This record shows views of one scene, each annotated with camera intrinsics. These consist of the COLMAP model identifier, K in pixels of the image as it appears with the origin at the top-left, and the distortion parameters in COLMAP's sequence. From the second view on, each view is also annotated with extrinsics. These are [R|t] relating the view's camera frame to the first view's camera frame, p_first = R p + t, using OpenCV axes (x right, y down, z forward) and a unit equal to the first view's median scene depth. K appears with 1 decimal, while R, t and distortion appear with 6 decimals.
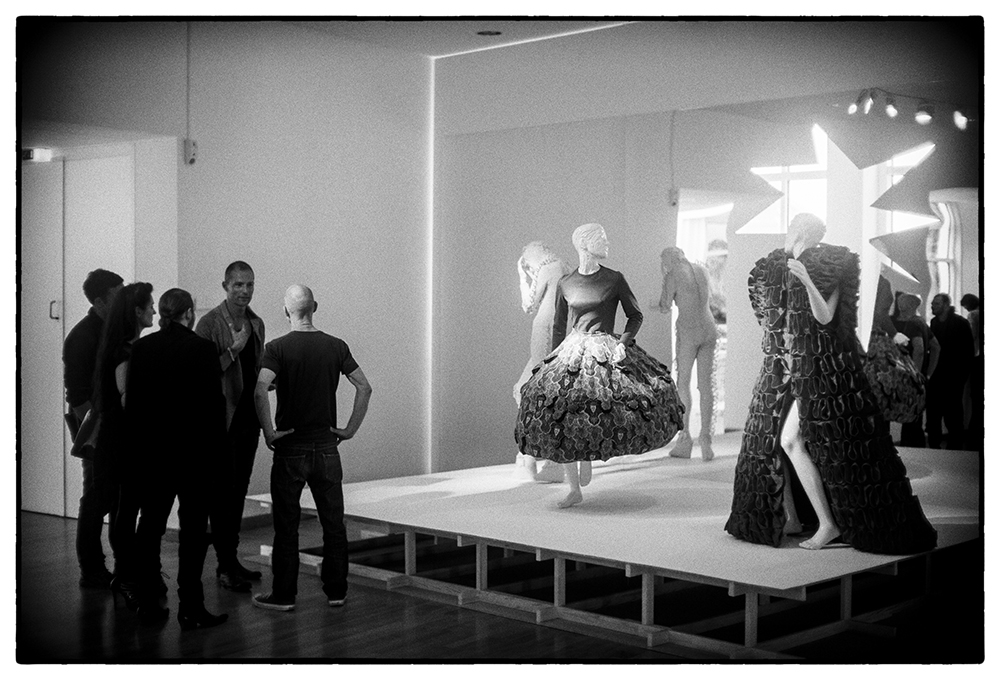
lens RADIAL K [[1466.6, 0, 499.8], [0, 1466.6, 338.8], [0, 0, 1]] dist [-0.033470, 0.000000]
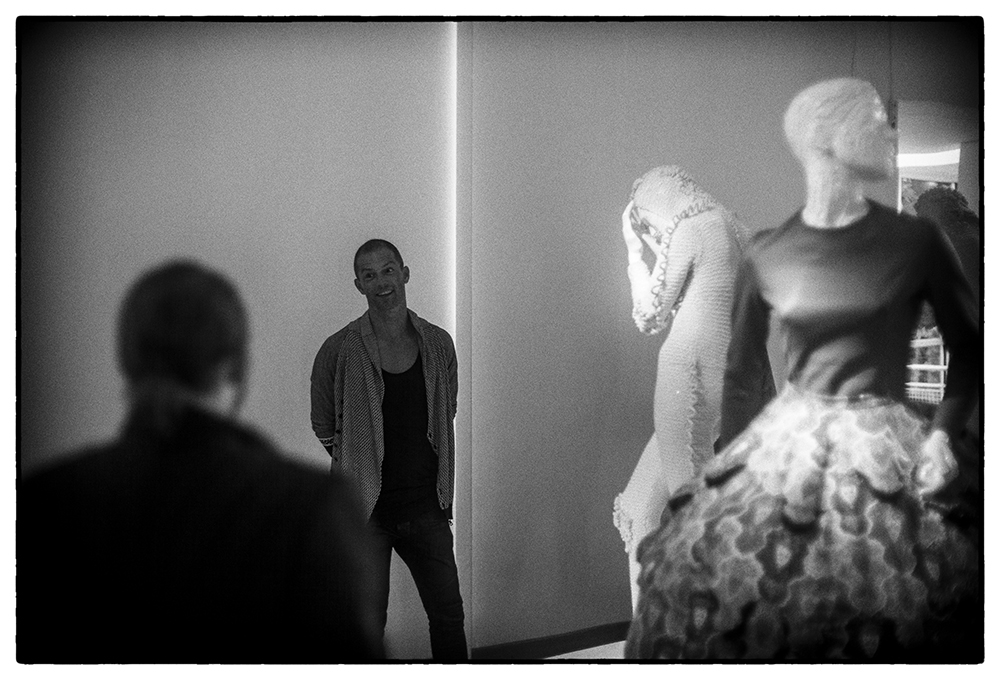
lens RADIAL K [[1466.6, 0, 500.6], [0, 1466.6, 338.4], [0, 0, 1]] dist [-0.033470, 0.000000]
pose [[0.997930, -0.007790, -0.063844, 0.004281], [0.007918, 0.999967, 0.001756, -0.019377], [0.063828, -0.002258, 0.997958, 0.656612]]
